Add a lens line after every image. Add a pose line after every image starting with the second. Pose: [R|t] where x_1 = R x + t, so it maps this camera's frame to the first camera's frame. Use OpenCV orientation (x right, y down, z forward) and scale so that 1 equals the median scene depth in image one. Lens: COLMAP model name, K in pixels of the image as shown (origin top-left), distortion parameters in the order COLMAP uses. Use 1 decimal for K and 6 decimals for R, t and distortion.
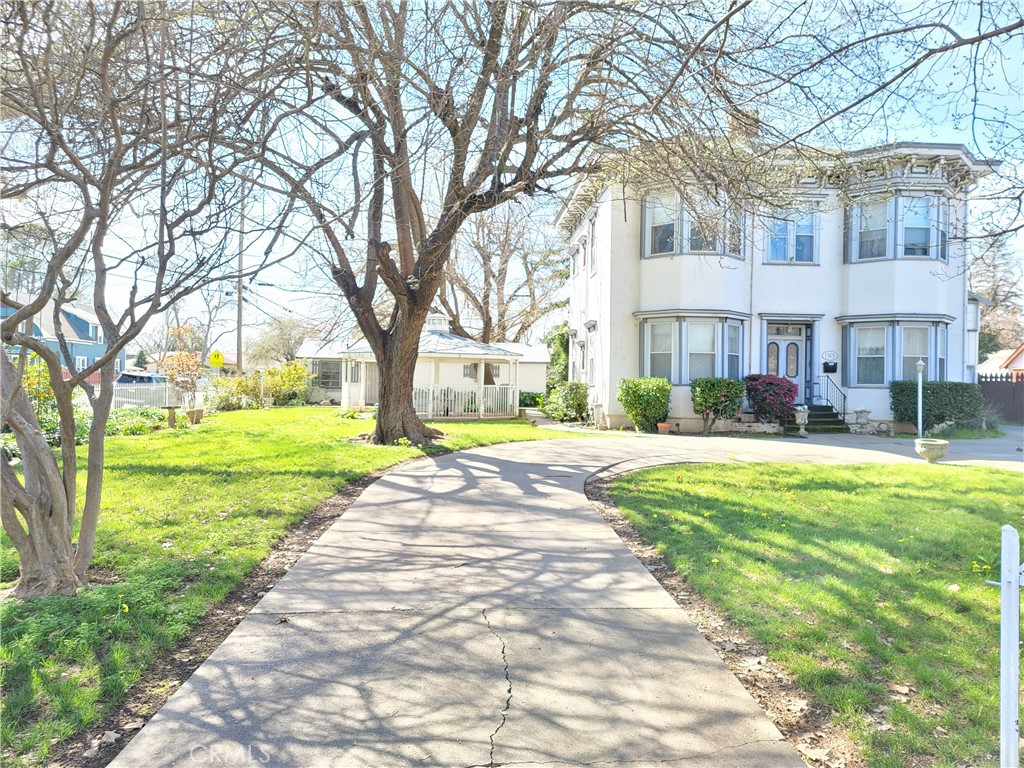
lens RADIAL K [[747.1, 0, 512.0], [0, 747.1, 384.0], [0, 0, 1]] dist [0.039789, -0.000465]
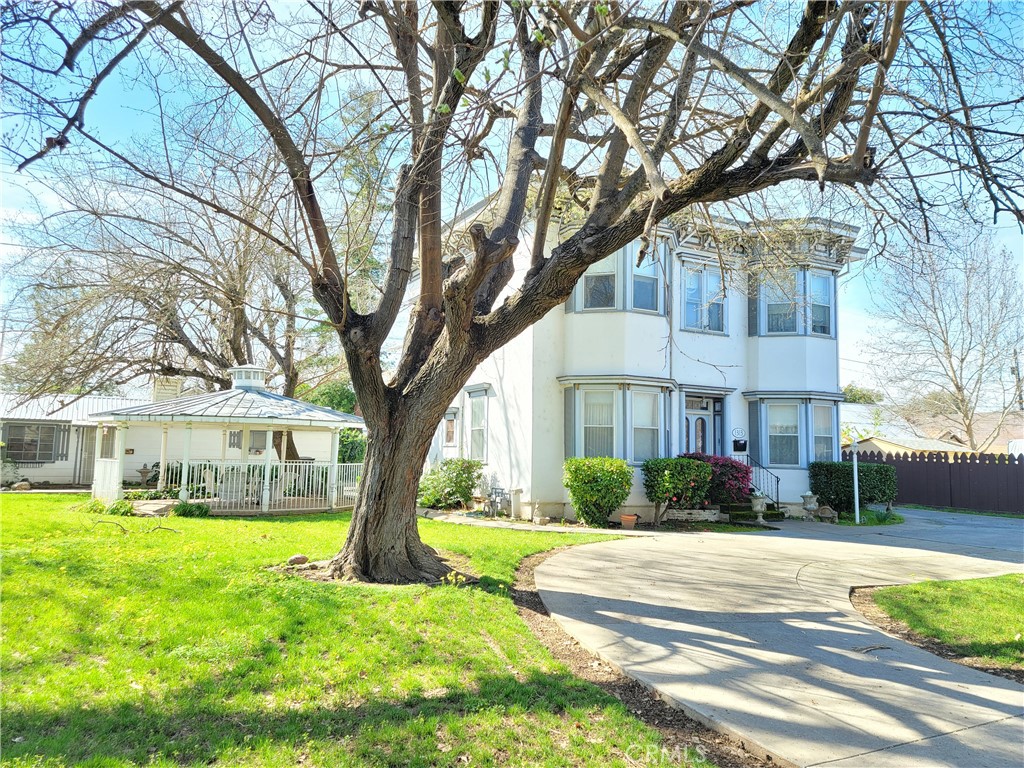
lens RADIAL K [[747.1, 0, 512.0], [0, 747.1, 384.0], [0, 0, 1]] dist [0.039789, -0.000465]
pose [[0.903183, 0.043302, 0.427067, -0.238247], [-0.007206, 0.996288, -0.085777, -0.016651], [-0.429196, 0.074395, 0.900142, 0.289350]]
